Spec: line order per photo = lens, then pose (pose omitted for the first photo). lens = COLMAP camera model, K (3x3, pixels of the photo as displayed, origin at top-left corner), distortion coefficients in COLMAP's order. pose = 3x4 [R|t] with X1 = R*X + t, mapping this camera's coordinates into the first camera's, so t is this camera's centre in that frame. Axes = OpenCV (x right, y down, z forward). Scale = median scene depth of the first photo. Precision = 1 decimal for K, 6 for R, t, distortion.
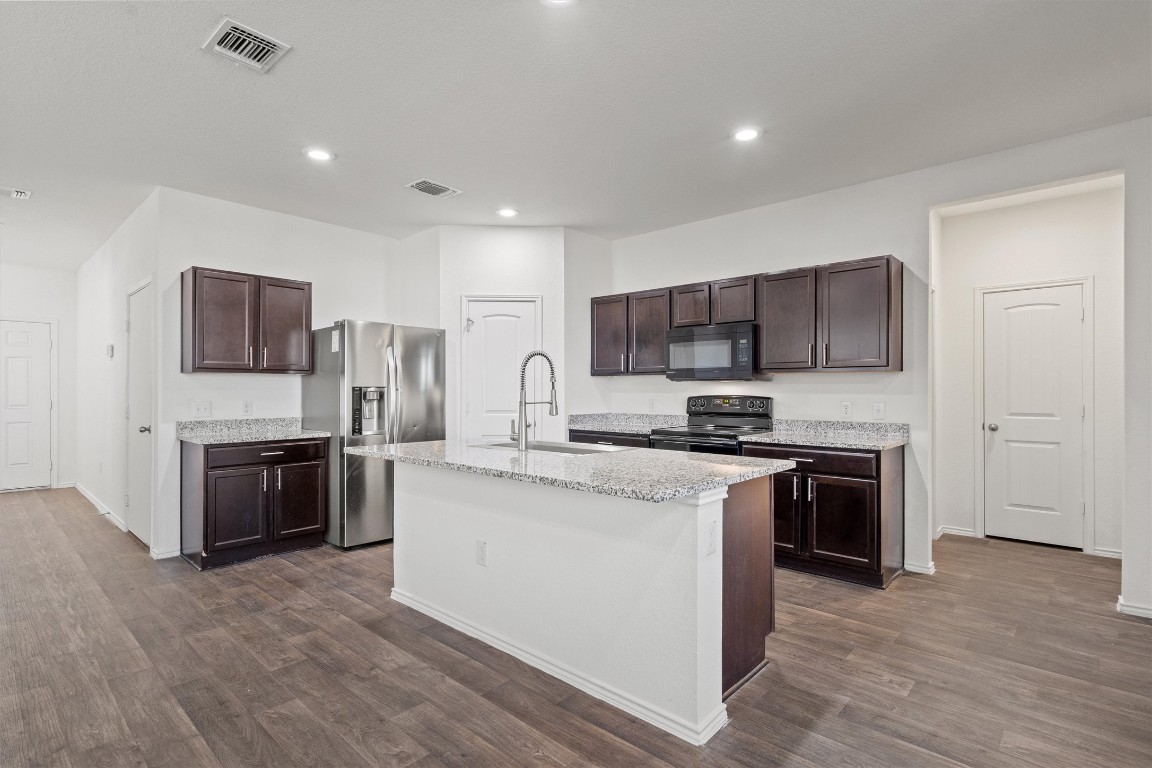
lens RADIAL K [[553.8, 0, 575.2], [0, 553.8, 388.3], [0, 0, 1]] dist [0.001058, 0.000159]
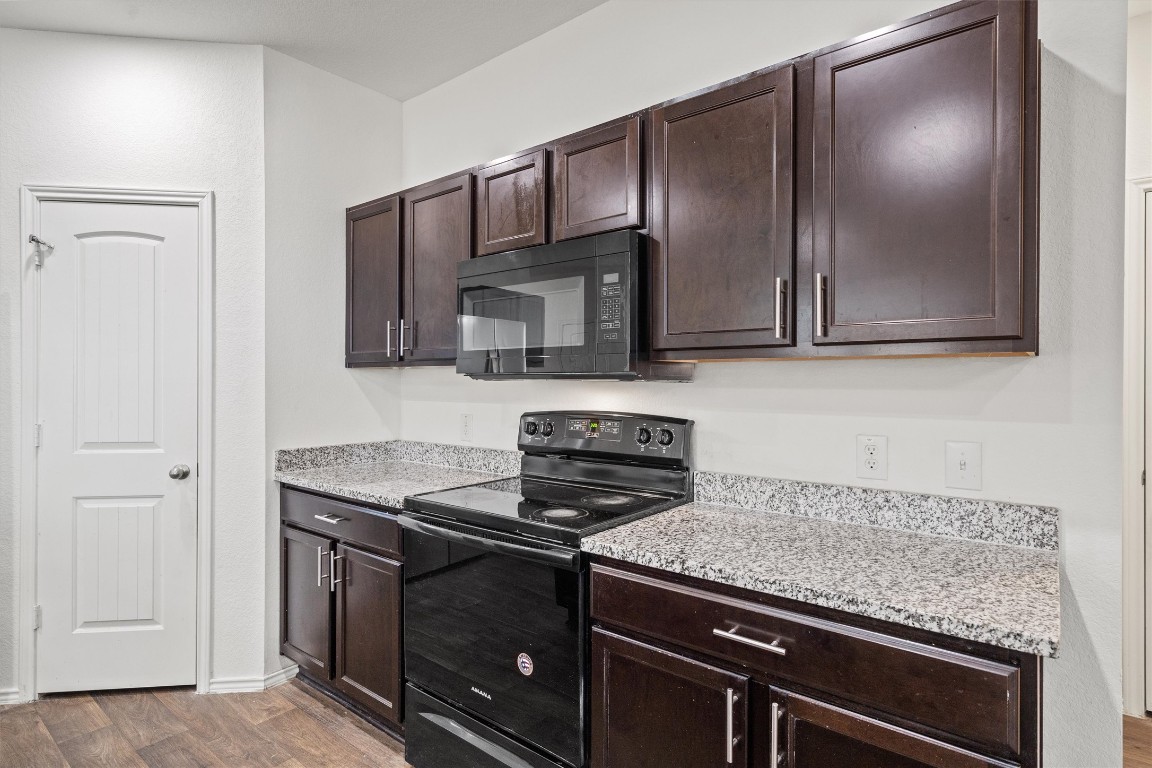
lens RADIAL K [[590.5, 0, 574.1], [0, 590.5, 383.5], [0, 0, 1]] dist [0.001568, 0.000371]
pose [[0.998290, 0.000444, 0.058449, 0.245157], [-0.000752, 0.999986, 0.005248, -0.013073], [-0.058446, -0.005283, 0.998277, 0.569609]]
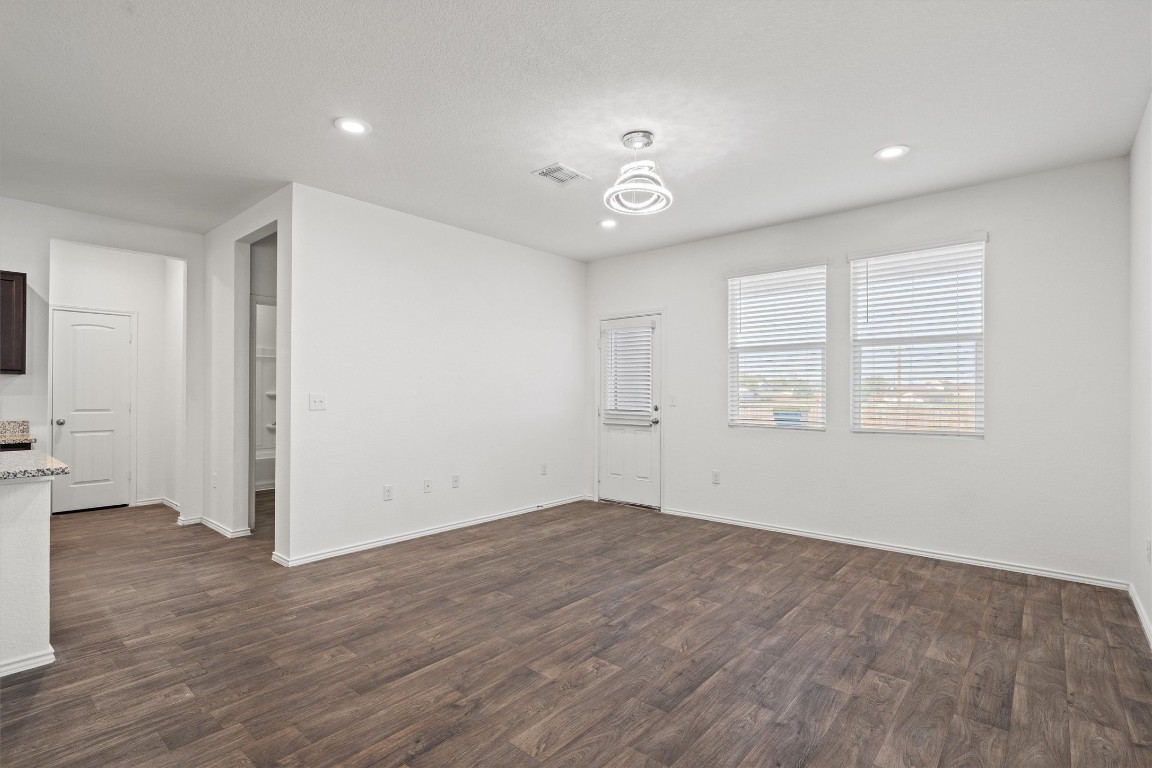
lens RADIAL K [[553.8, 0, 575.2], [0, 553.8, 388.3], [0, 0, 1]] dist [0.001058, 0.000159]
pose [[-0.028479, 0.007310, 0.999568, -0.510333], [-0.007777, 0.999941, -0.007534, -0.002851], [-0.999564, -0.007988, -0.028420, -0.090086]]
